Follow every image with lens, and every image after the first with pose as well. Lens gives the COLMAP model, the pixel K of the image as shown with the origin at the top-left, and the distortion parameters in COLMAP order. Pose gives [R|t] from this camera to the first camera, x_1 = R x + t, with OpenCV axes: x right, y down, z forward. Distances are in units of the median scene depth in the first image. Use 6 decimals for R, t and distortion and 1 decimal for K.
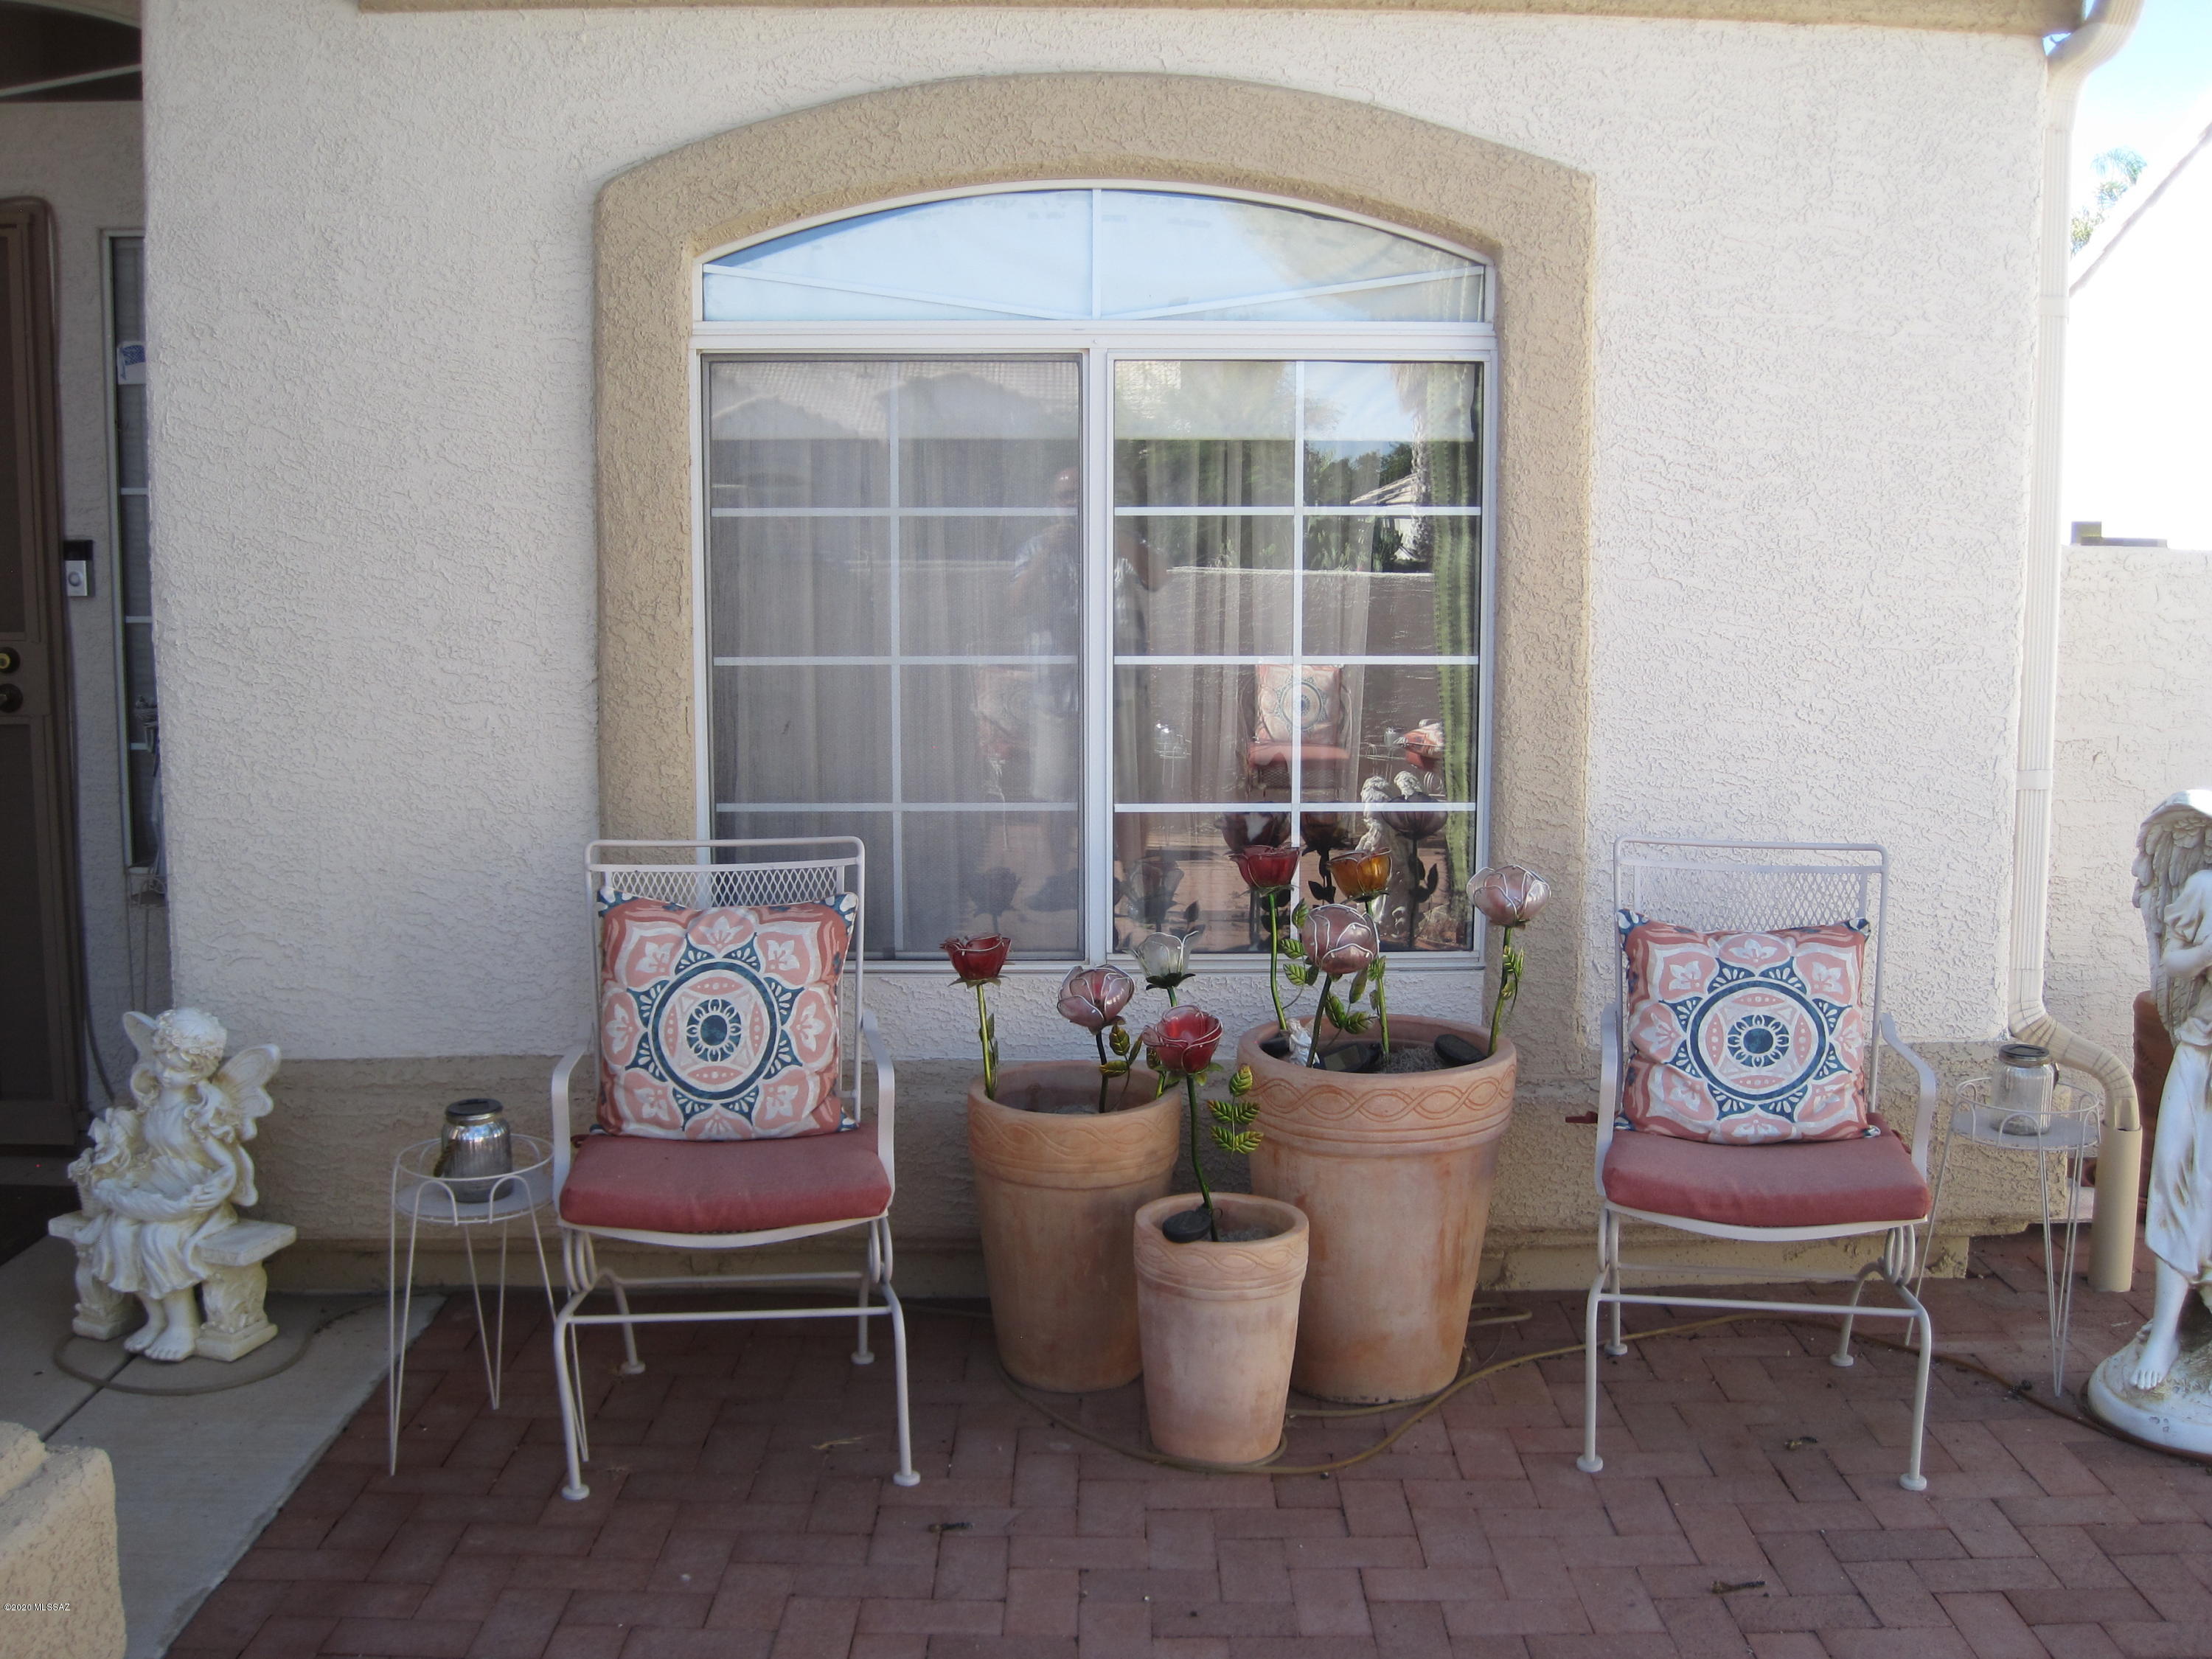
lens RADIAL K [[2278.8, 0, 1120.4], [0, 2278.8, 824.3], [0, 0, 1]] dist [-0.186115, 0.163732]
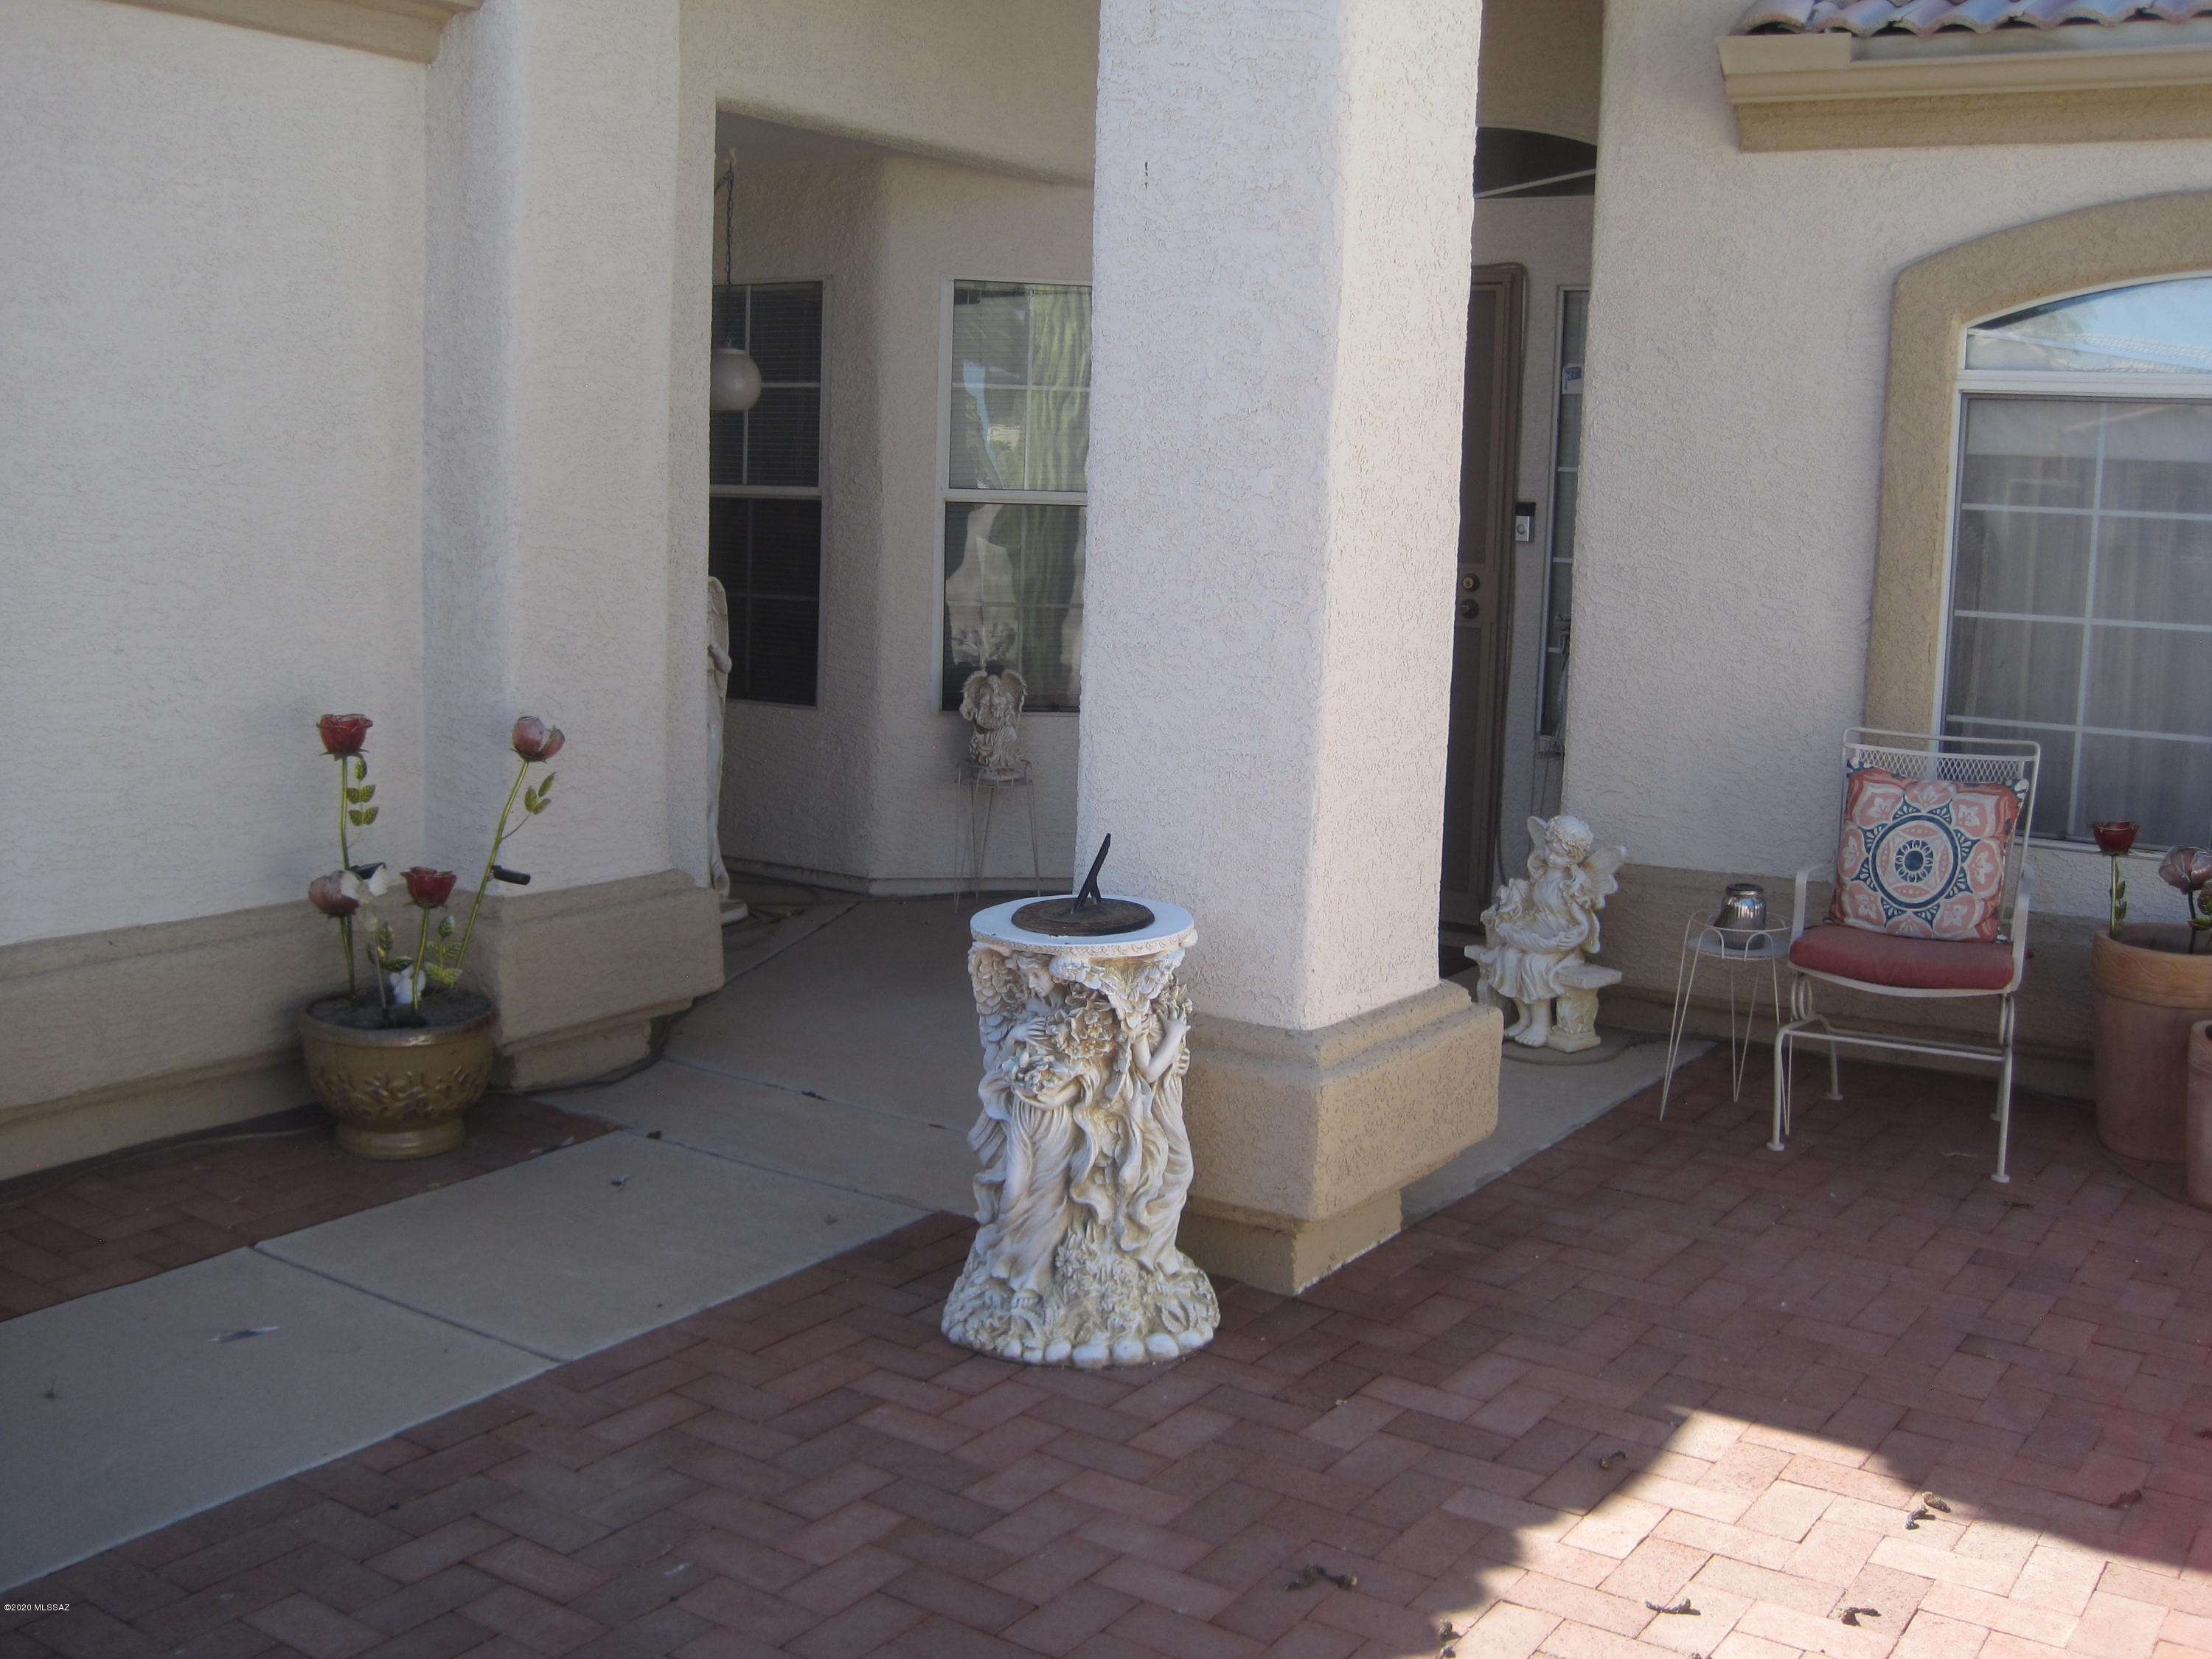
lens RADIAL K [[2278.8, 0, 1120.4], [0, 2278.8, 824.3], [0, 0, 1]] dist [-0.186115, 0.163732]
pose [[0.822921, 0.105932, -0.558193, 0.186547], [-0.099747, 0.994142, 0.041611, 0.055128], [0.559331, 0.021435, 0.828667, -0.446816]]
